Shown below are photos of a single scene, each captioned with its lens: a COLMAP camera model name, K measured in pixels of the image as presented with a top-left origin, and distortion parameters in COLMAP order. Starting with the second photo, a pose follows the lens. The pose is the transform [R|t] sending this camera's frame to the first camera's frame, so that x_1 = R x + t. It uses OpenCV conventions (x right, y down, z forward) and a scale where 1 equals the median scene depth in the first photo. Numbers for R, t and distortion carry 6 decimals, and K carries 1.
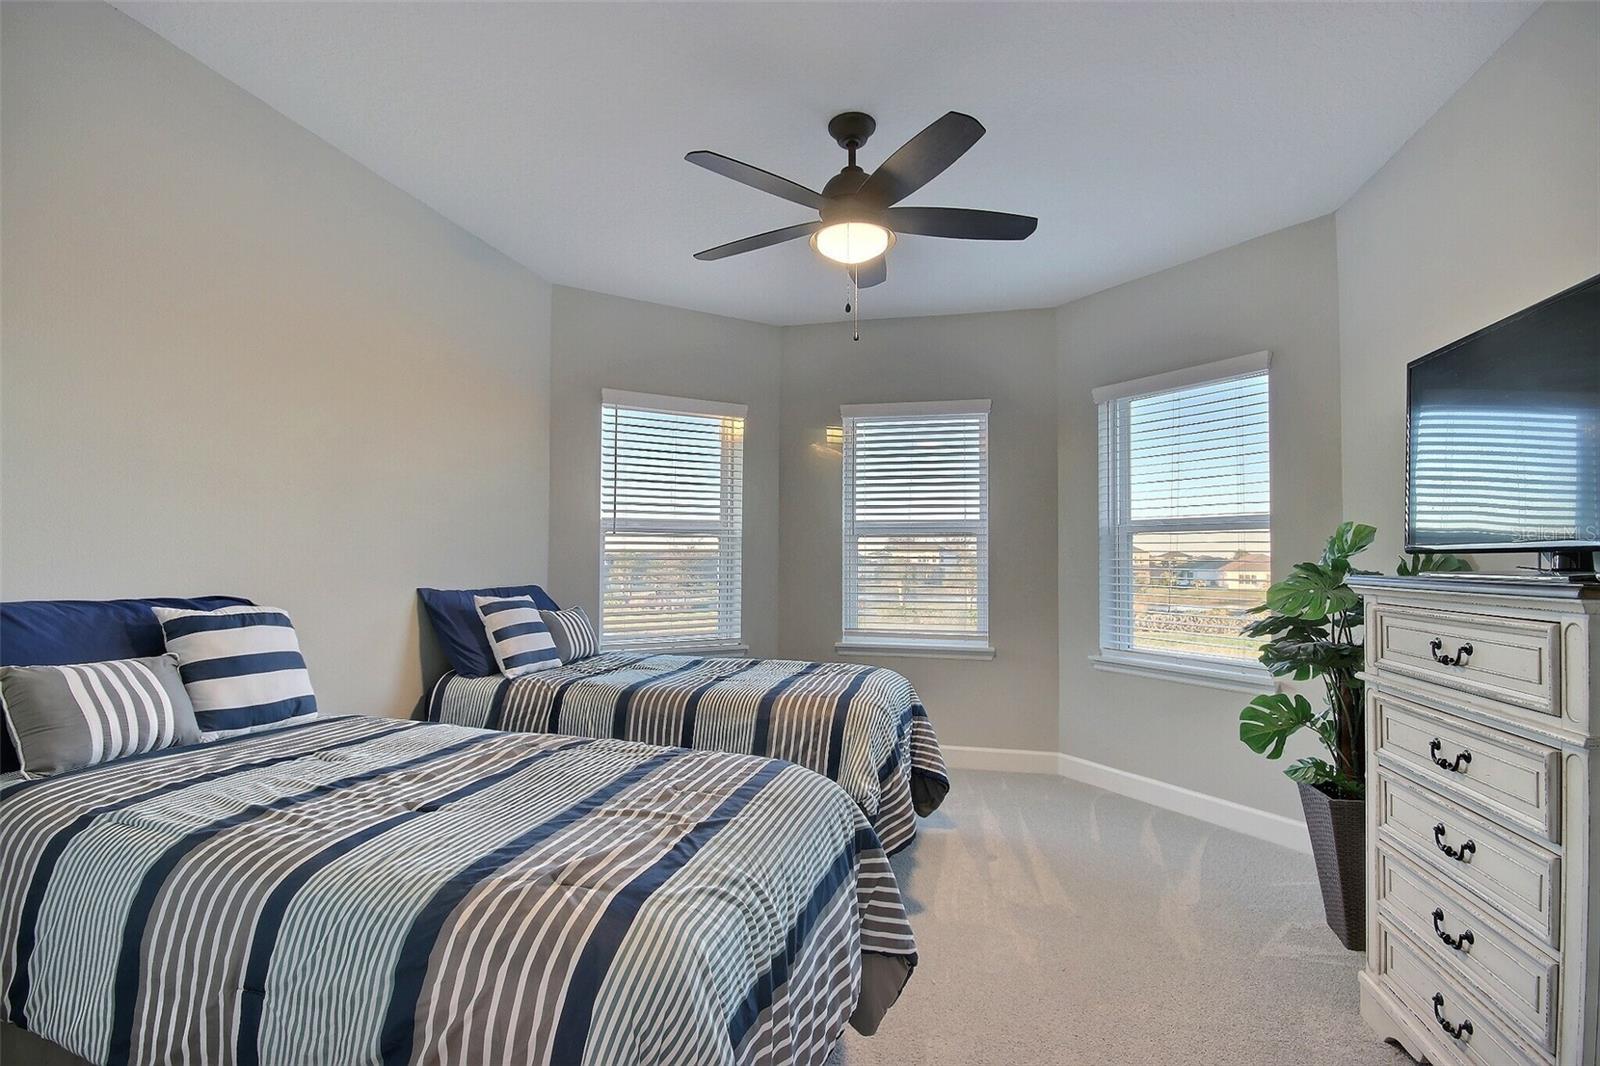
lens RADIAL K [[735.2, 0, 800.8], [0, 735.2, 540.6], [0, 0, 1]] dist [-0.008463, -0.000409]
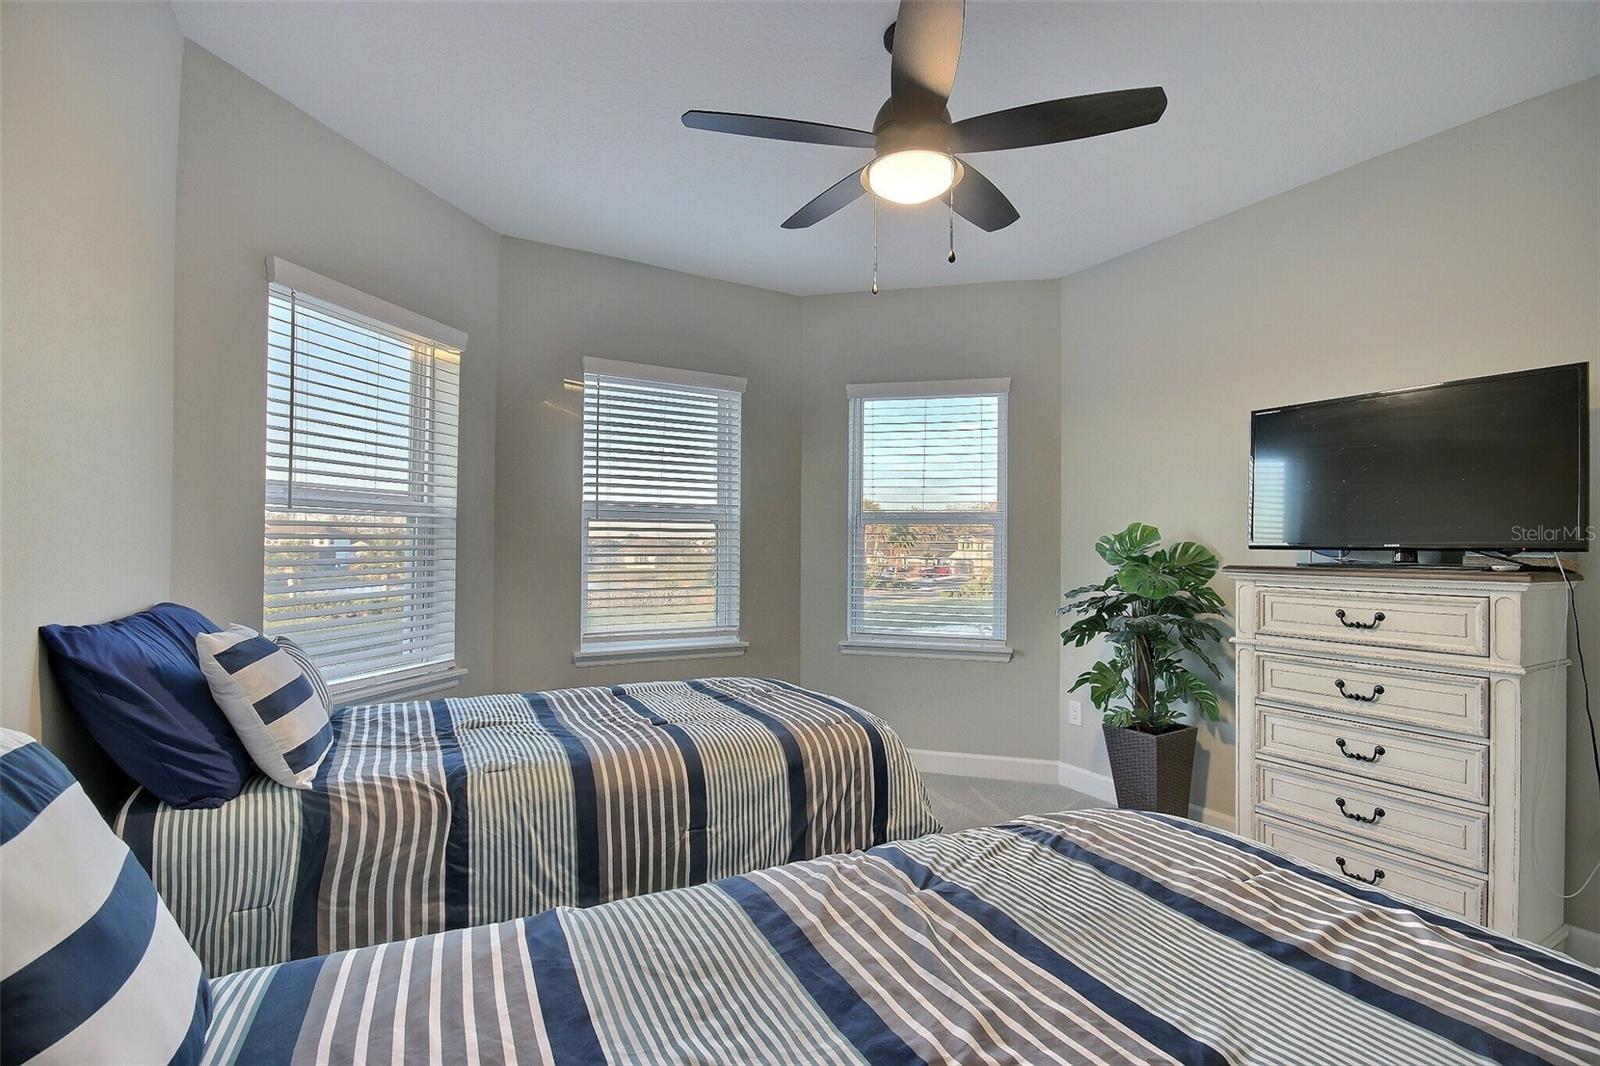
lens RADIAL K [[735.2, 0, 800.2], [0, 735.2, 535.7], [0, 0, 1]] dist [-0.008463, -0.000409]
pose [[0.725537, 0.009172, 0.688122, -0.487814], [-0.020239, 0.999763, 0.008014, 0.000025], [-0.687885, -0.019741, 0.725551, 0.385716]]
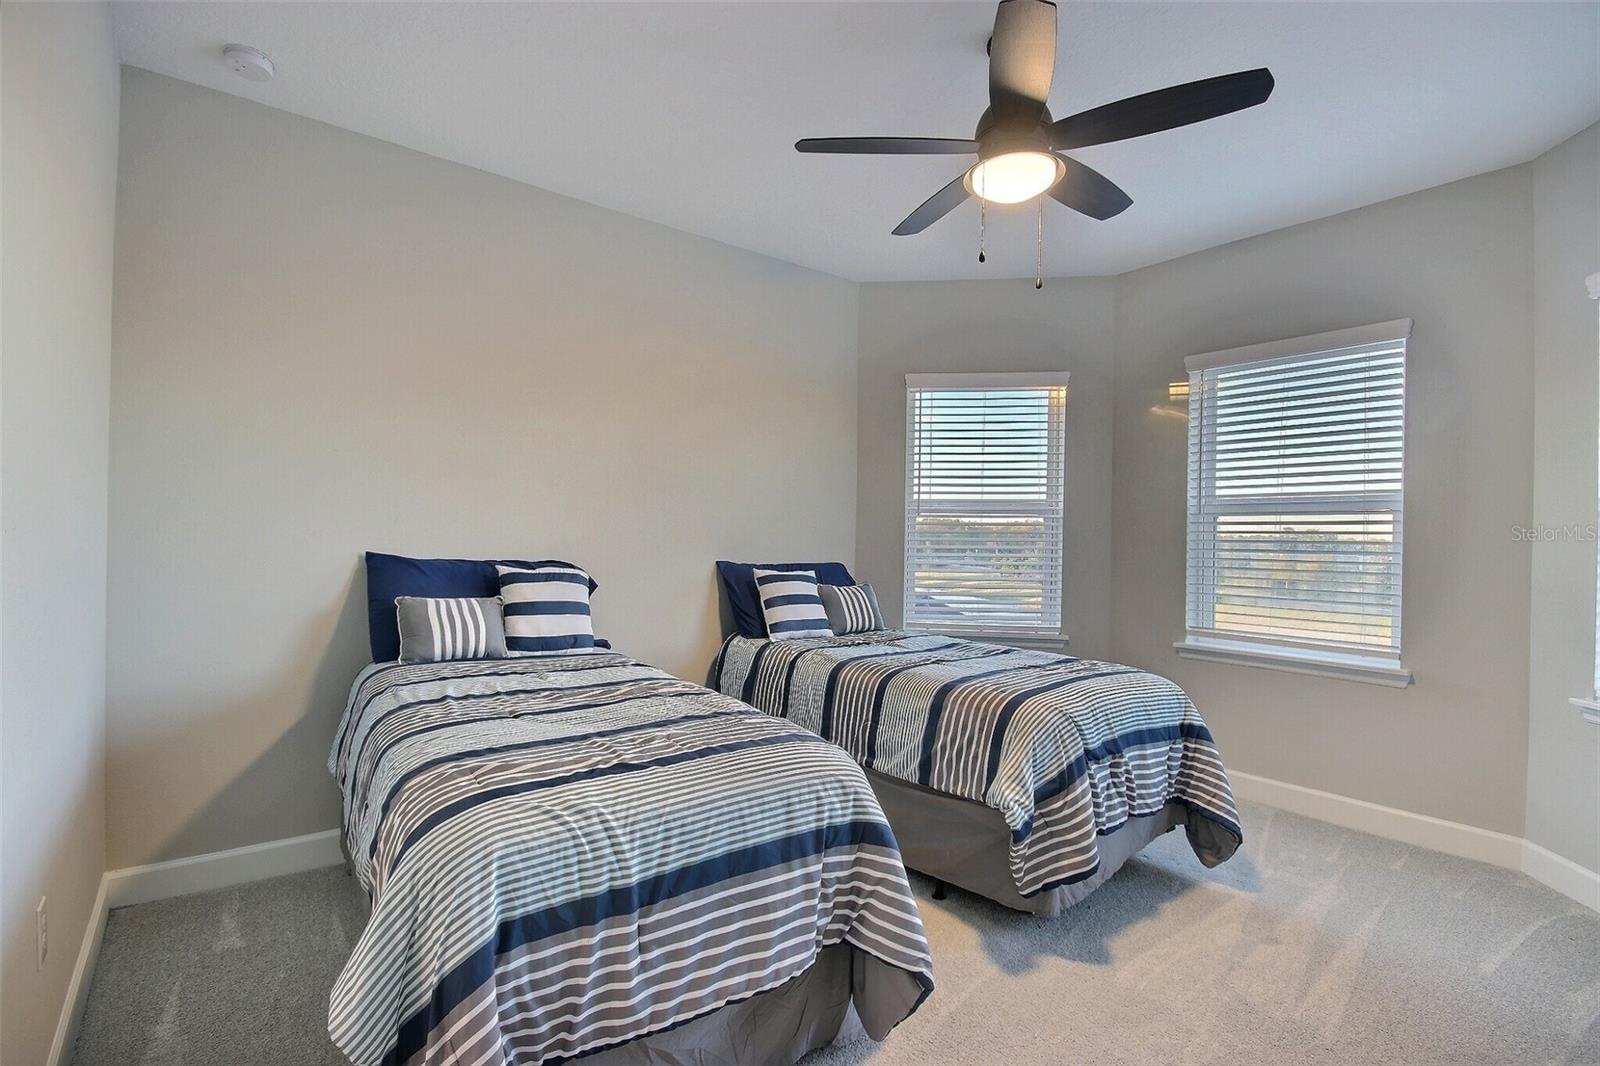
lens RADIAL K [[735.2, 0, 797.0], [0, 735.2, 539.0], [0, 0, 1]] dist [-0.008463, -0.000409]
pose [[0.783698, 0.008093, -0.621089, 0.339697], [0.003479, 0.999842, 0.017418, 0.007361], [0.621132, -0.015811, 0.783547, 0.120618]]
